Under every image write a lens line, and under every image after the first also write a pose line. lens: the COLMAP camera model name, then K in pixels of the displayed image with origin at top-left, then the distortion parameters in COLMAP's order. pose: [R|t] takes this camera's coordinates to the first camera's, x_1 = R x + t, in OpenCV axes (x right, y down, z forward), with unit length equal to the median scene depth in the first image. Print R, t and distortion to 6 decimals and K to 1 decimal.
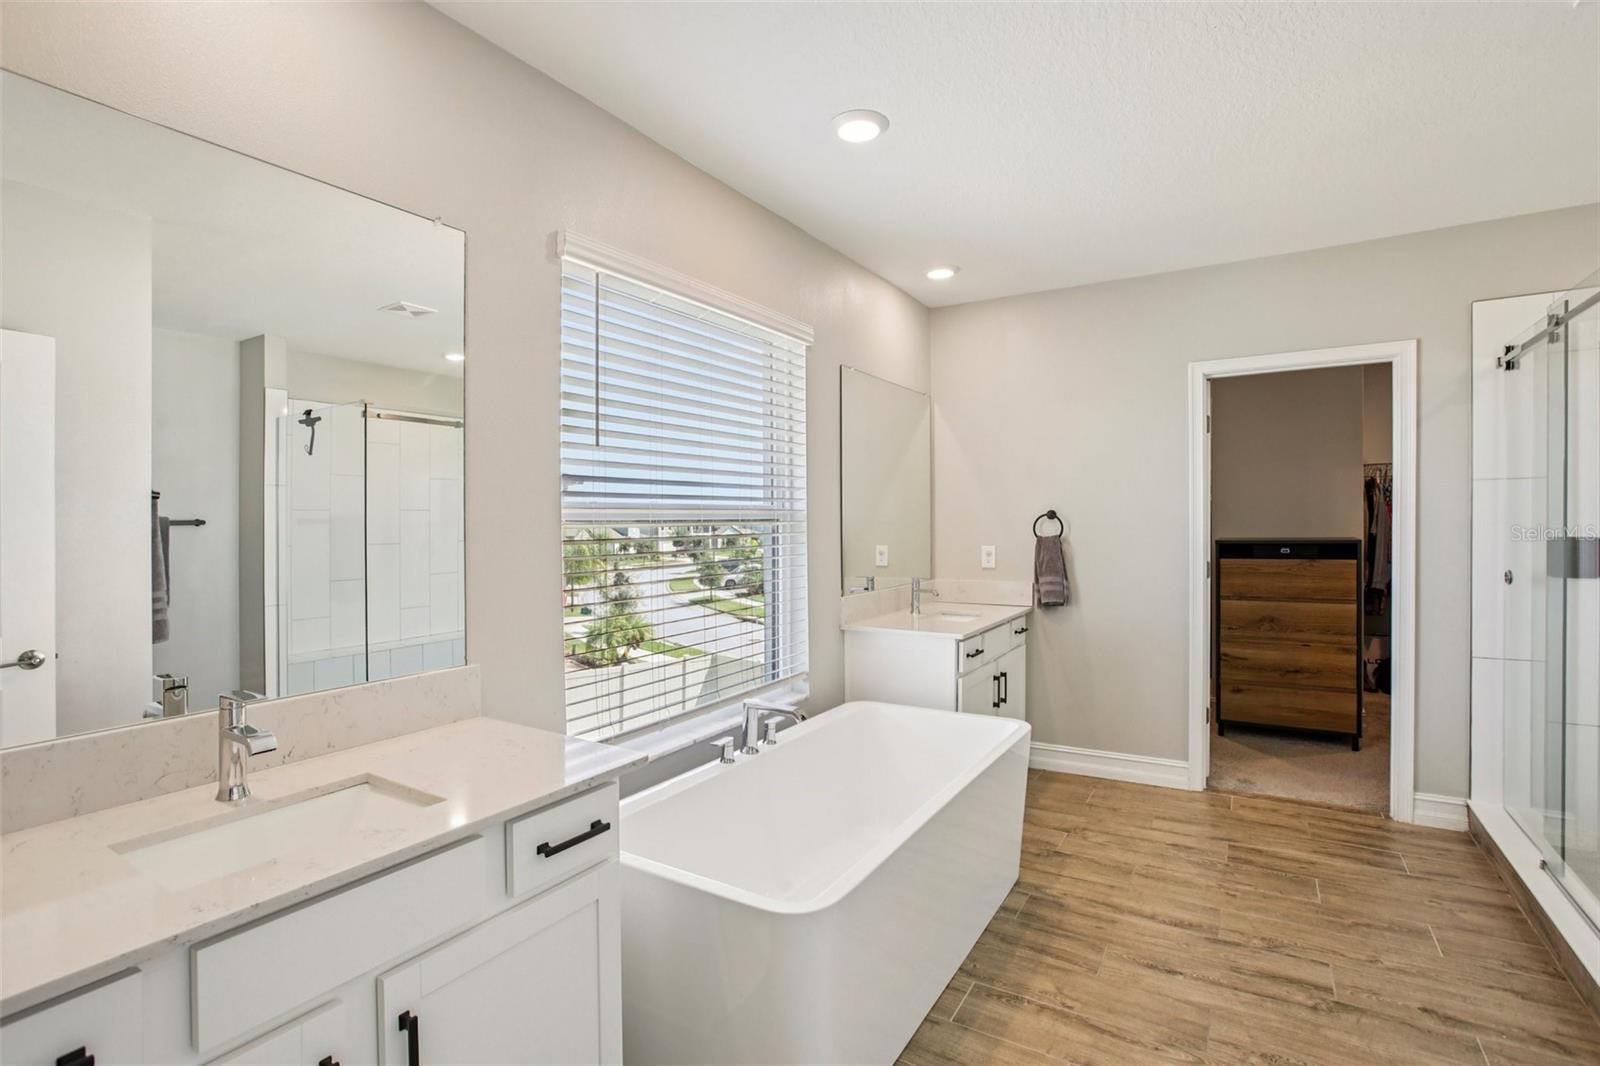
lens RADIAL K [[751.9, 0, 783.9], [0, 751.9, 517.7], [0, 0, 1]] dist [-0.043004, 0.014749]
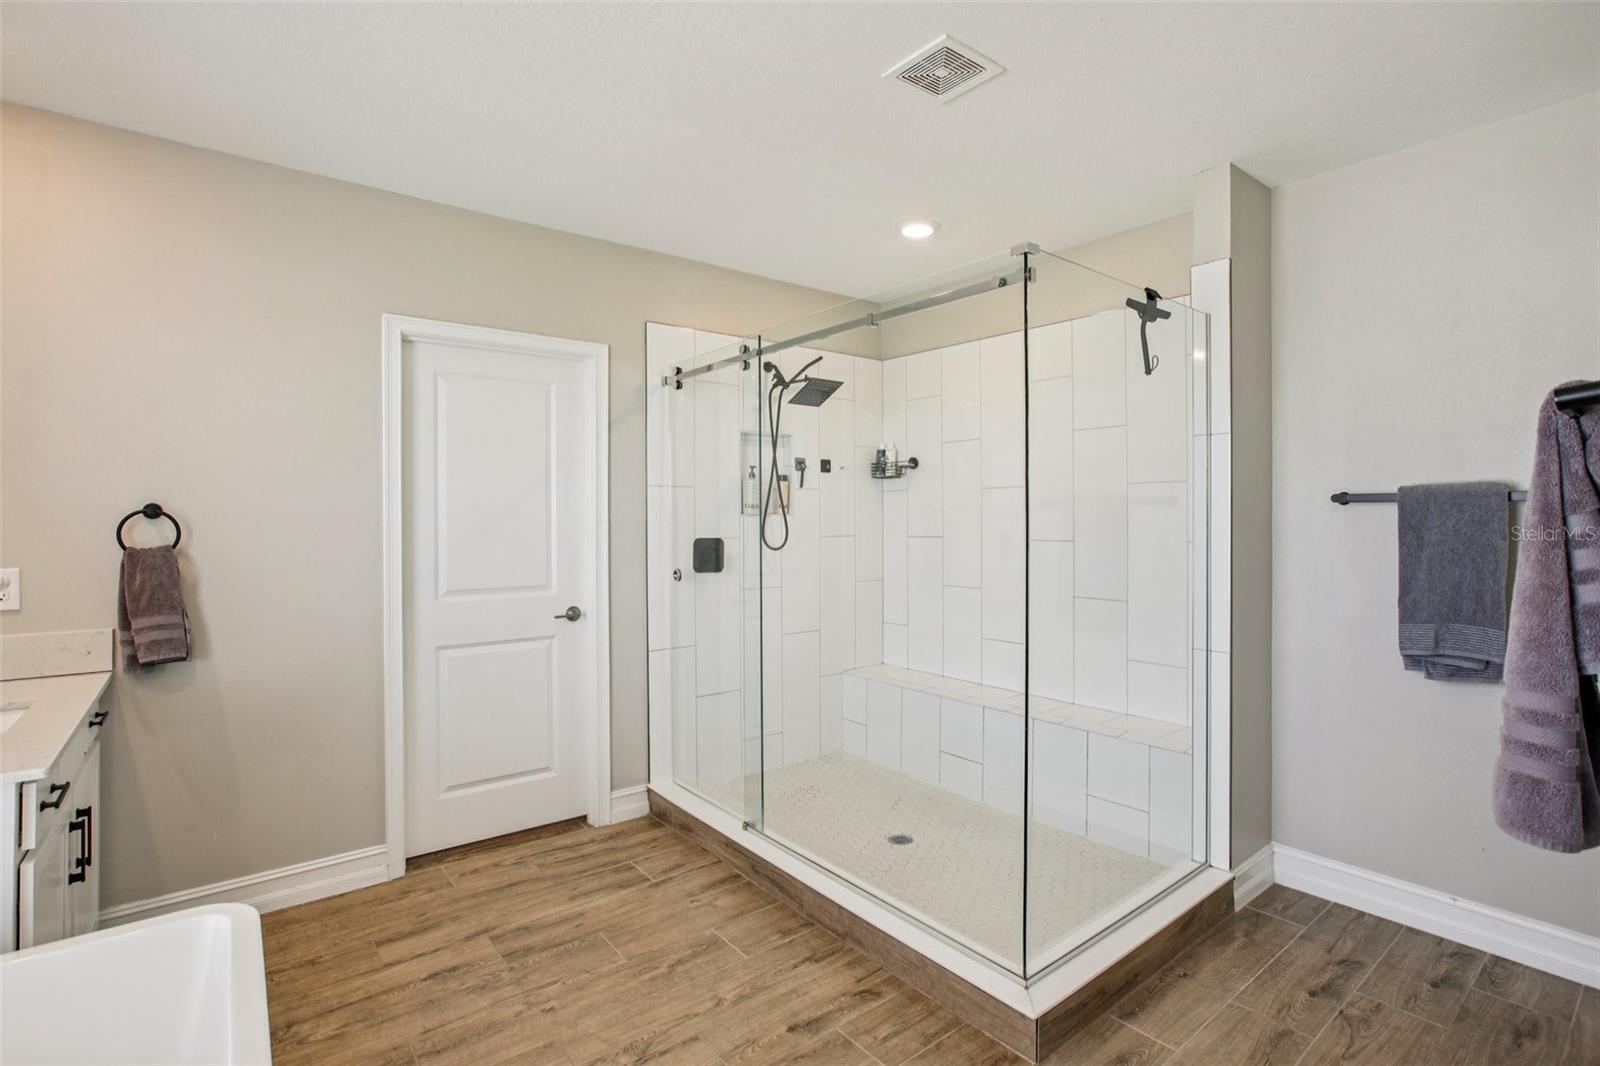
lens RADIAL K [[751.9, 0, 783.9], [0, 751.9, 517.7], [0, 0, 1]] dist [-0.043004, 0.014749]
pose [[0.334308, 0.012375, 0.942383, -0.037258], [-0.005418, 0.999923, -0.011209, 0.007214], [-0.942448, -0.001359, 0.334349, 0.481499]]
